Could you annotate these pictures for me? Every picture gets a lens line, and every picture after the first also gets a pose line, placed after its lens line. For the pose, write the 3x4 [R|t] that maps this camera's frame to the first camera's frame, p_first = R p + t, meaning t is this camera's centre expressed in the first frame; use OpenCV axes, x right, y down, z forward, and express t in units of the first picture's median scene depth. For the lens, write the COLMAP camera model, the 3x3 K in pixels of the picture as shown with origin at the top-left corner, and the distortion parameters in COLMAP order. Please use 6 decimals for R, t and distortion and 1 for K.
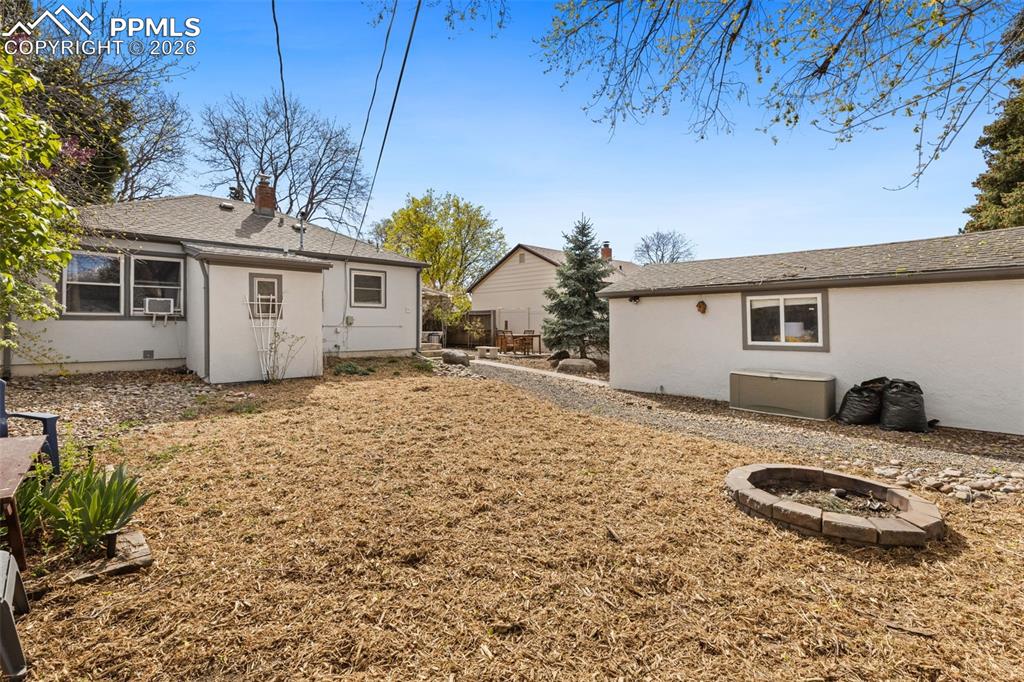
lens RADIAL K [[493.1, 0, 506.5], [0, 493.1, 339.0], [0, 0, 1]] dist [-0.002291, 0.000890]
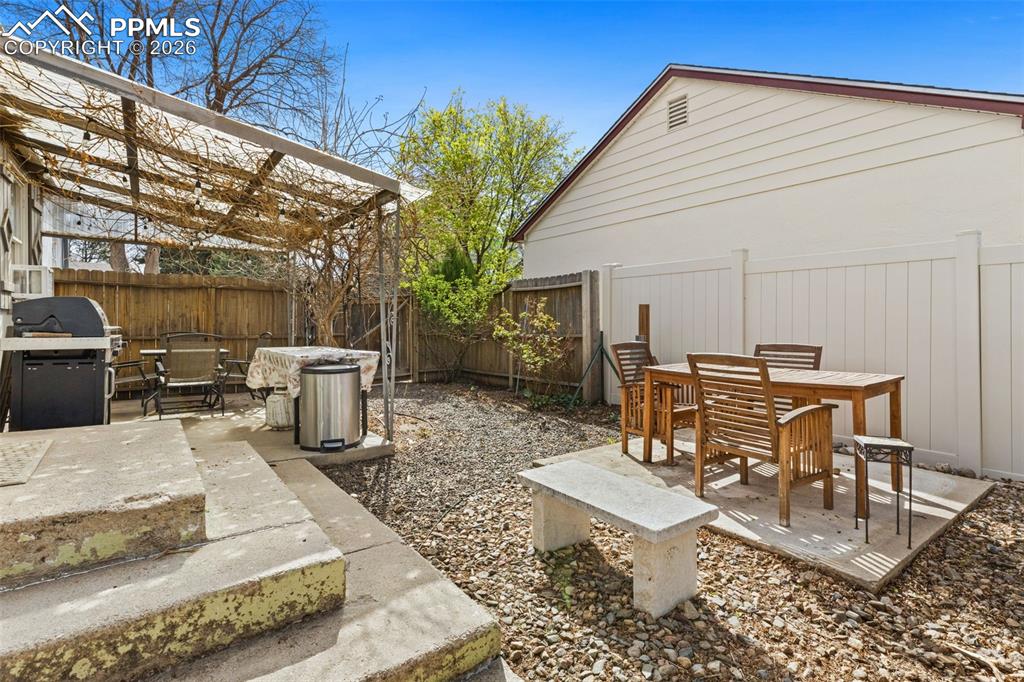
lens RADIAL K [[493.1, 0, 506.5], [0, 493.1, 339.0], [0, 0, 1]] dist [-0.002291, 0.000890]
pose [[0.991395, -0.000067, -0.130902, -0.036802], [0.000881, 0.999981, 0.006159, -0.018835], [0.130899, -0.006221, 0.991376, 0.678910]]
